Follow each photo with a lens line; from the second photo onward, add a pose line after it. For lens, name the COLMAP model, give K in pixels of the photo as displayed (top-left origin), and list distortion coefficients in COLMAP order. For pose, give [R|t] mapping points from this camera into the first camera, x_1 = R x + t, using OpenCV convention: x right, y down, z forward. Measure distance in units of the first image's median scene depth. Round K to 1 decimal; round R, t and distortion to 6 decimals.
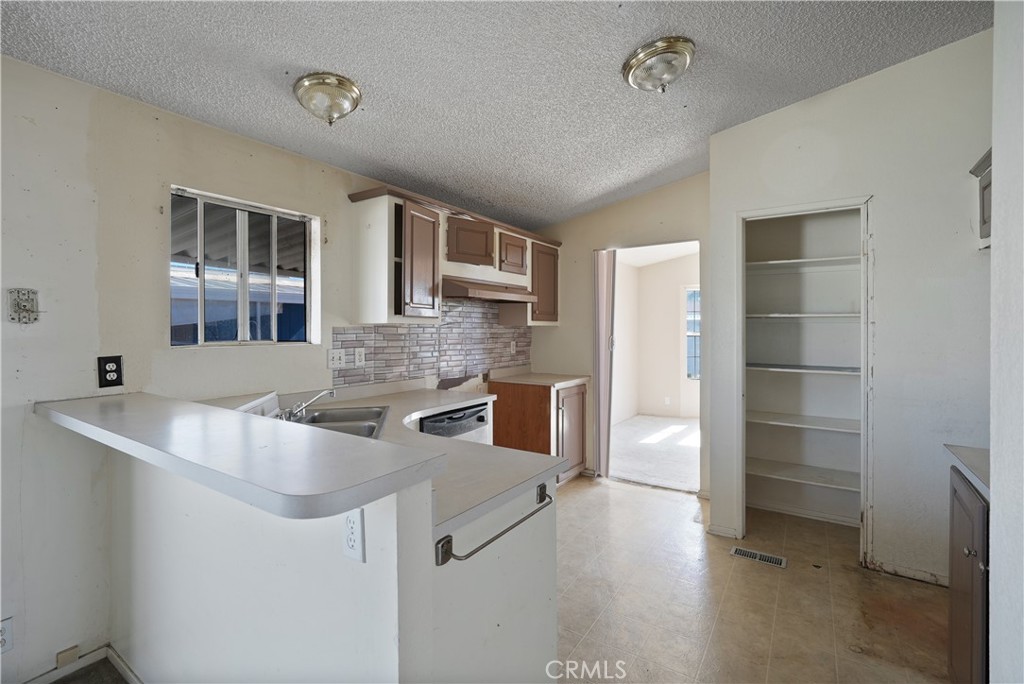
lens RADIAL K [[465.9, 0, 516.6], [0, 465.9, 335.2], [0, 0, 1]] dist [-0.001497, 0.001364]
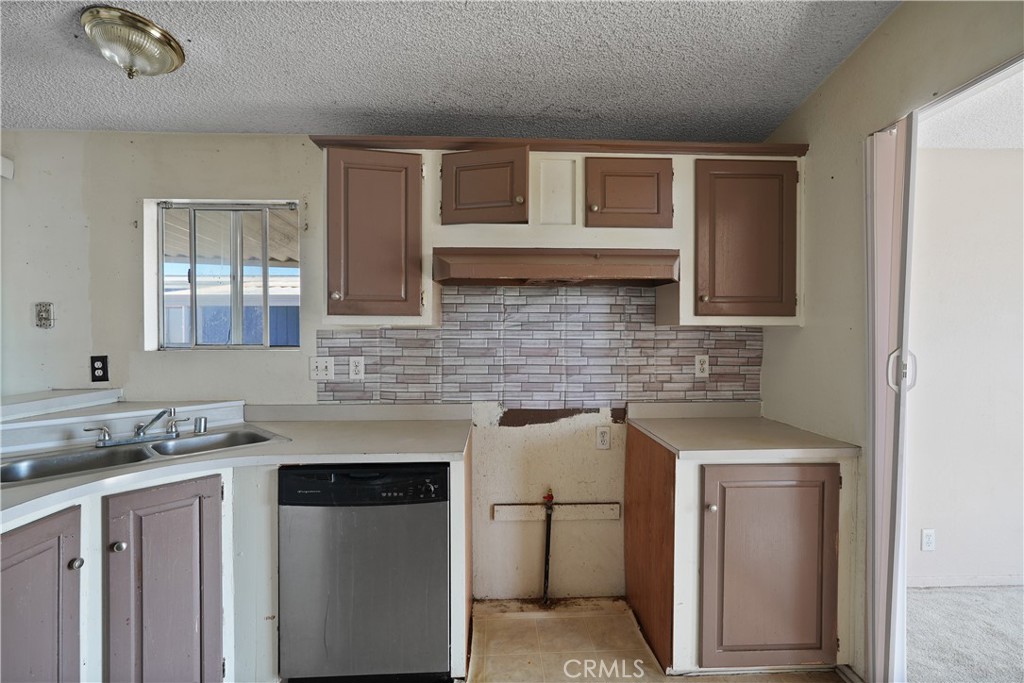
lens RADIAL K [[465.9, 0, 516.6], [0, 465.9, 334.7], [0, 0, 1]] dist [-0.001497, 0.001364]
pose [[0.588248, 0.003424, -0.808673, 0.363866], [-0.010164, 0.999943, -0.003160, -0.007761], [0.808616, 0.010078, 0.588250, 0.604966]]
